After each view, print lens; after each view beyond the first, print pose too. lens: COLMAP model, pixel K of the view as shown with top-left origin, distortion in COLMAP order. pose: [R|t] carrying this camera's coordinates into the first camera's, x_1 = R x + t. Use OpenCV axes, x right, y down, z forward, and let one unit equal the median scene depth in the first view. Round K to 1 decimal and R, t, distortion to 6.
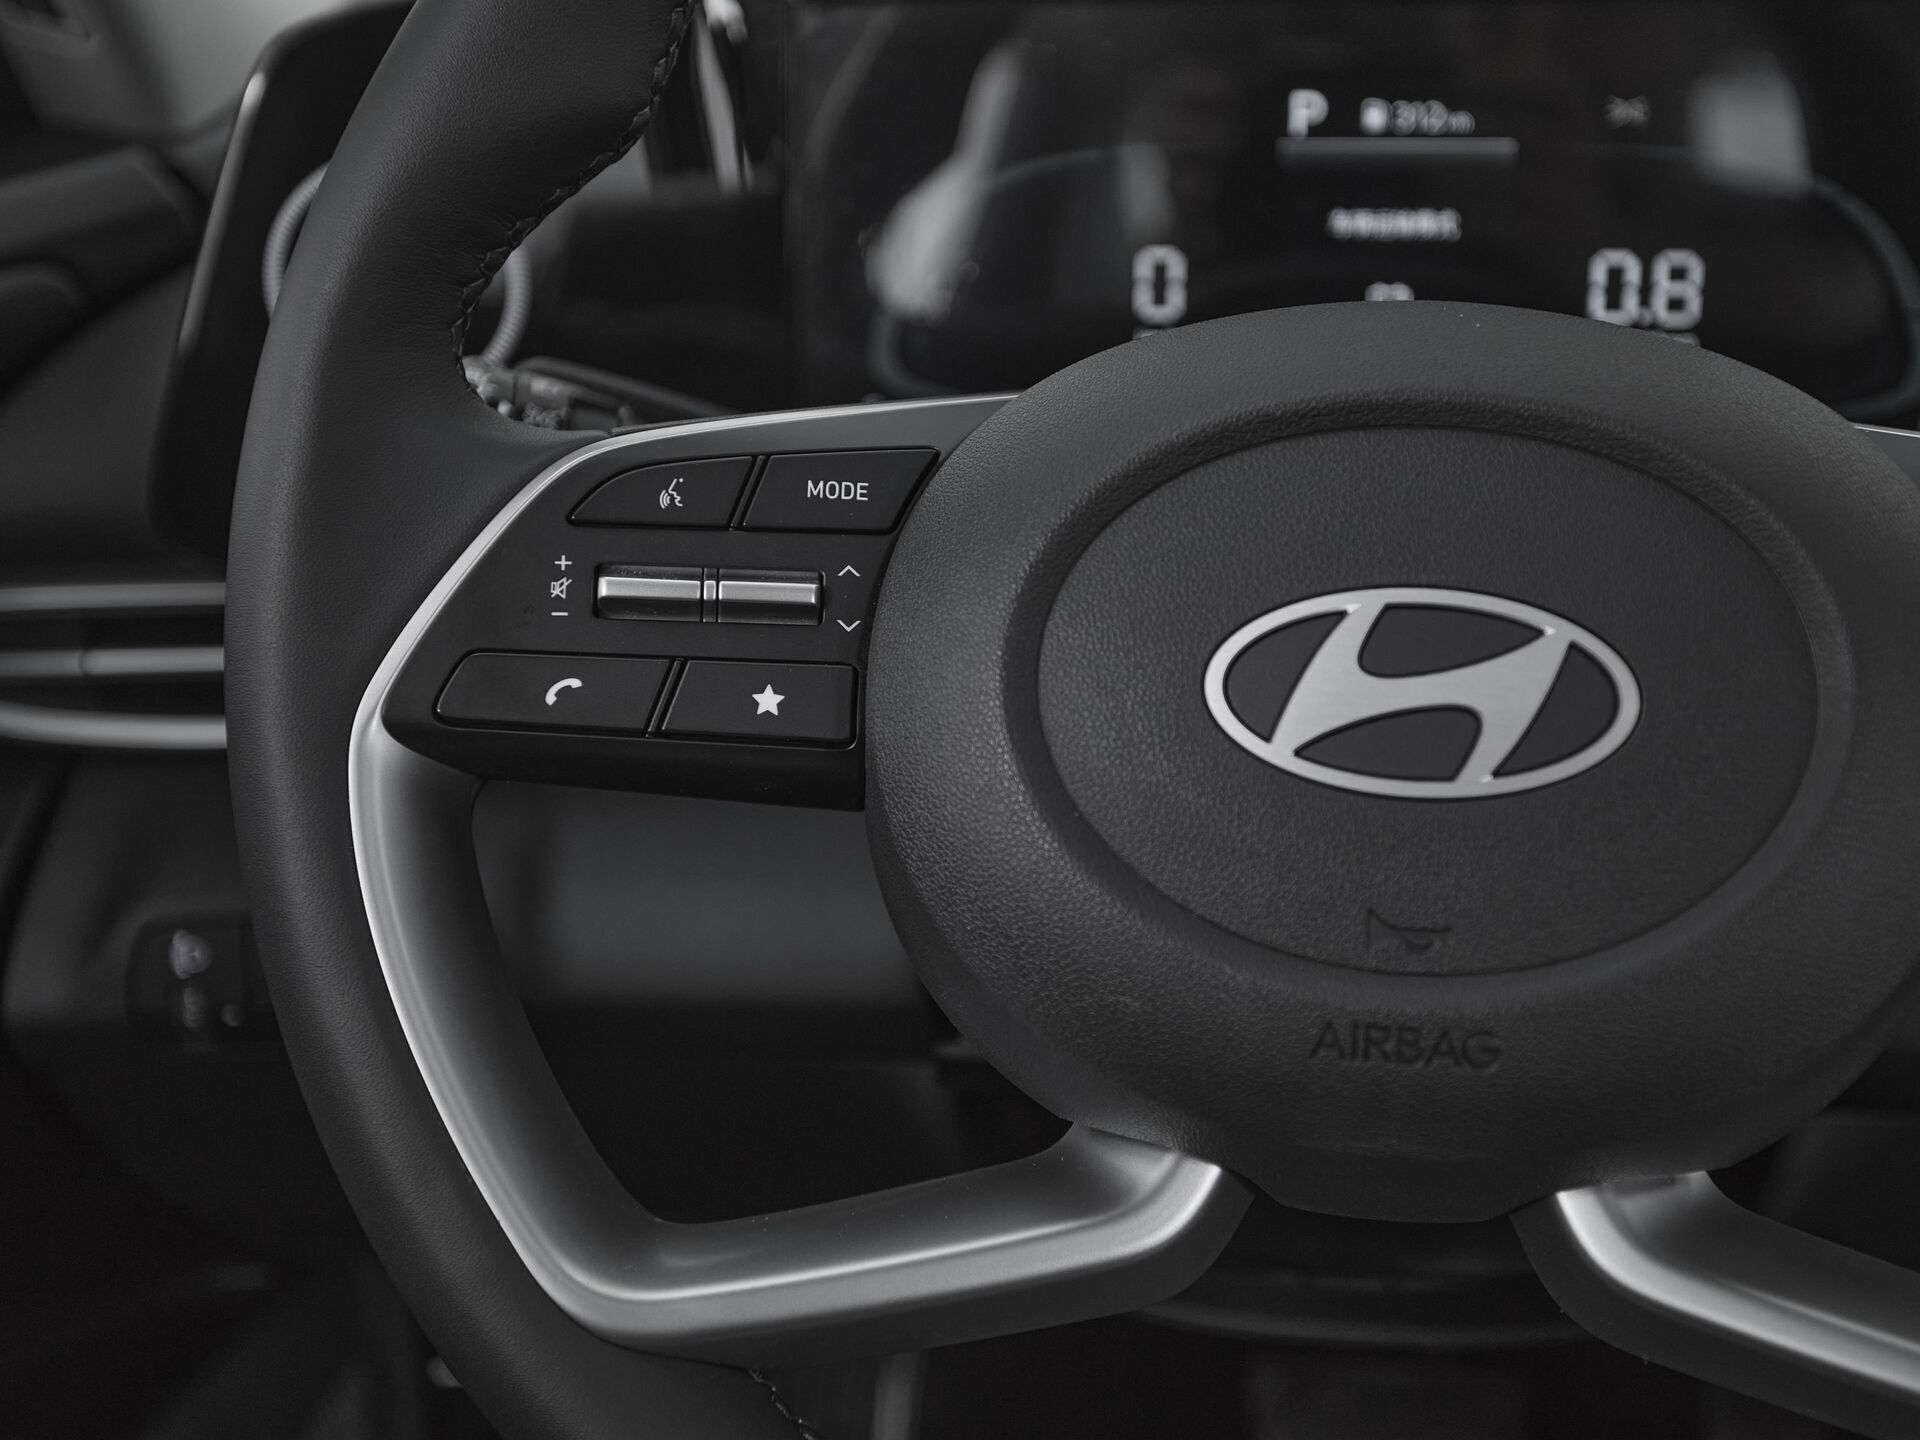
lens RADIAL K [[2298.5, 0, 954.0], [0, 2298.5, 729.1], [0, 0, 1]] dist [0.019549, 0.000000]
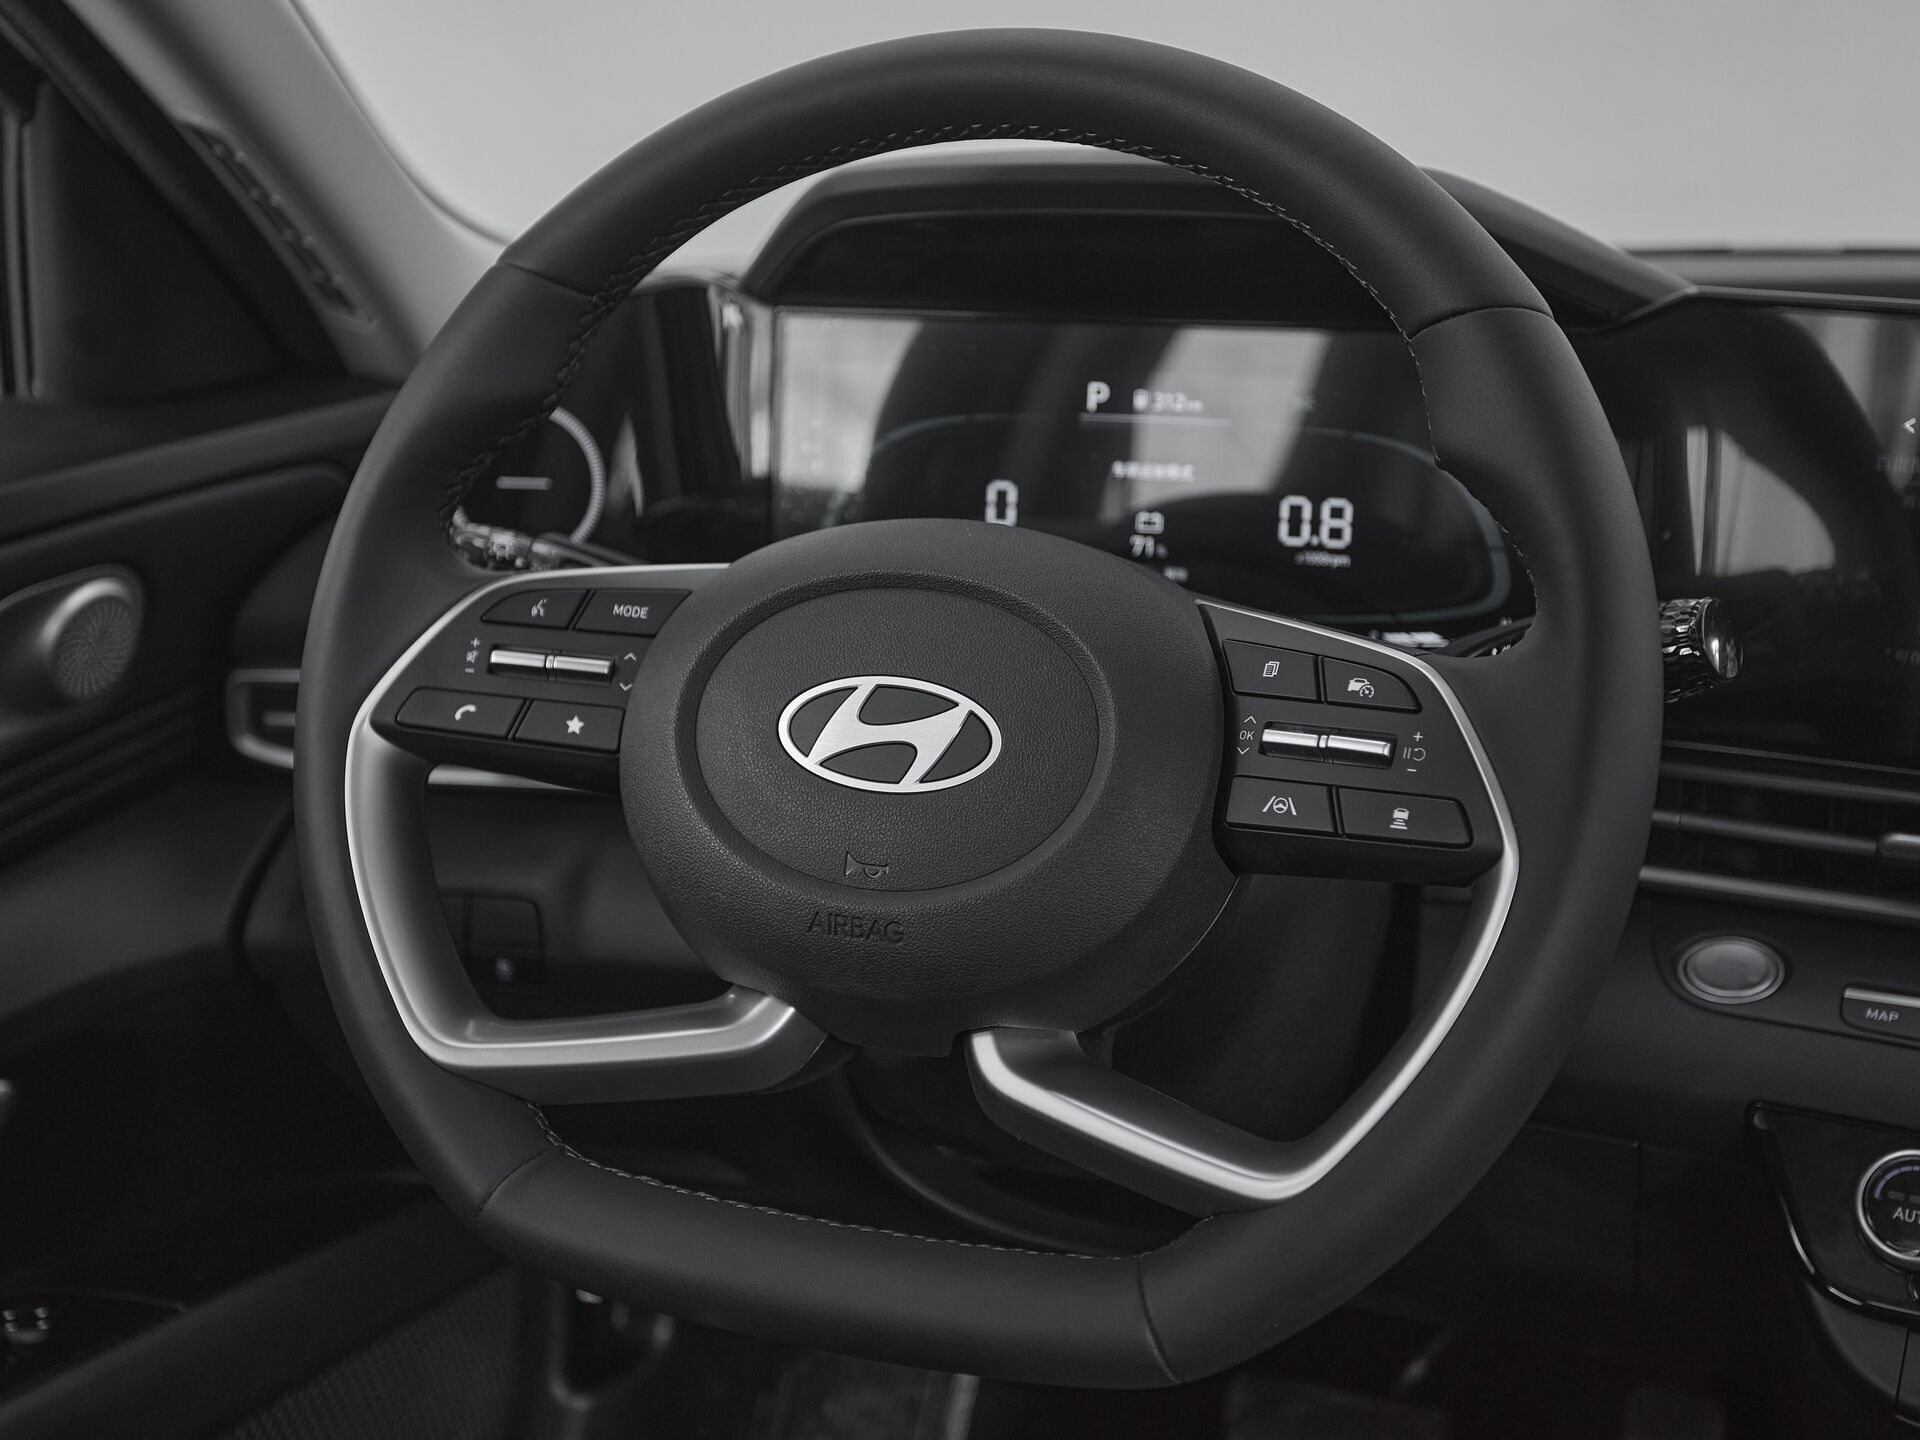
lens RADIAL K [[2298.5, 0, 961.1], [0, 2298.5, 736.8], [0, 0, 1]] dist [0.019549, 0.000000]
pose [[0.977634, 0.060861, -0.201313, 0.569862], [-0.077909, 0.993915, -0.077868, 0.111557], [0.195349, 0.091811, 0.976427, -0.676957]]
